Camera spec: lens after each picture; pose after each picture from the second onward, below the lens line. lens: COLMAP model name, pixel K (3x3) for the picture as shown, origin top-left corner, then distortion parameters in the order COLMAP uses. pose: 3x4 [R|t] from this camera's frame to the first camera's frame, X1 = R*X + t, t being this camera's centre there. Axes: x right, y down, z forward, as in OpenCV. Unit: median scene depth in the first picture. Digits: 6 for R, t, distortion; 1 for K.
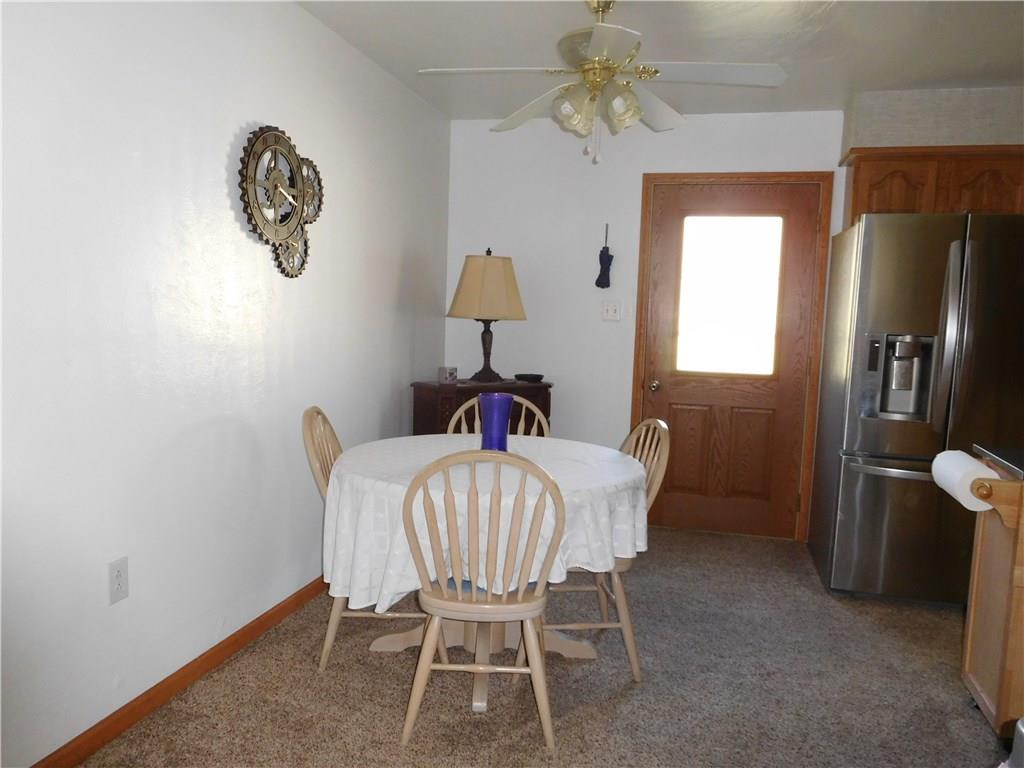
lens RADIAL K [[764.1, 0, 512.0], [0, 764.1, 384.0], [0, 0, 1]] dist [0.007064, 0.002210]
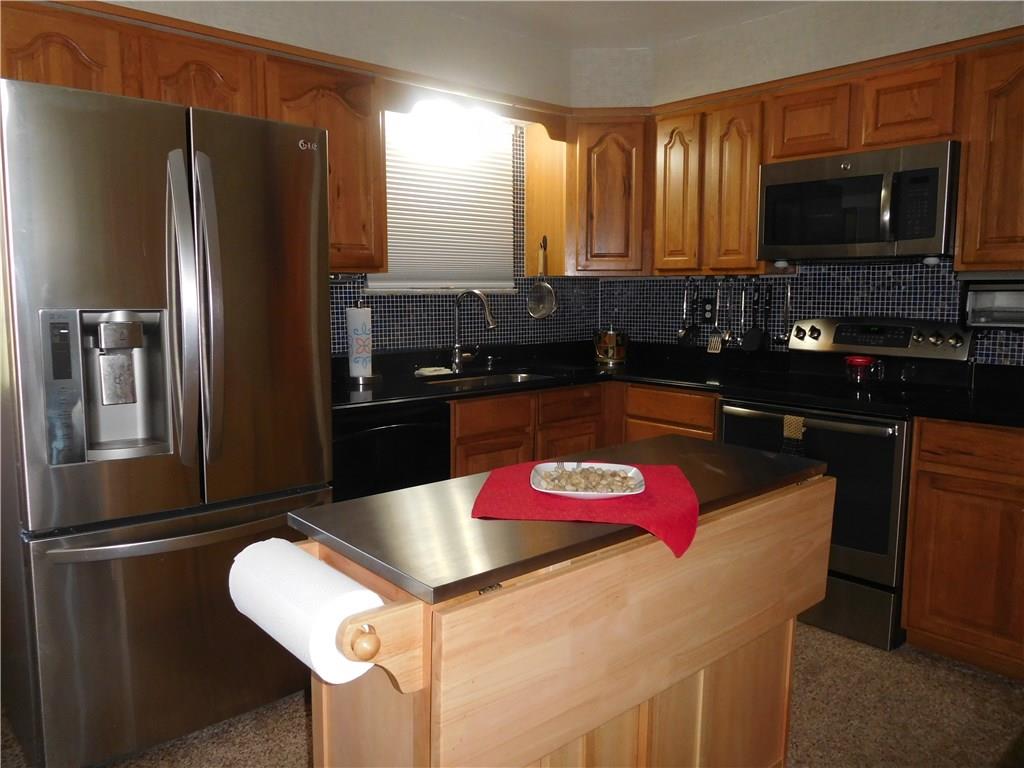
lens RADIAL K [[764.1, 0, 512.0], [0, 764.1, 384.0], [0, 0, 1]] dist [0.007064, 0.002210]
pose [[0.556323, -0.126581, 0.821269, 0.198464], [0.101743, 0.991270, 0.083863, -0.026661], [-0.824714, 0.036904, 0.564345, 0.424632]]
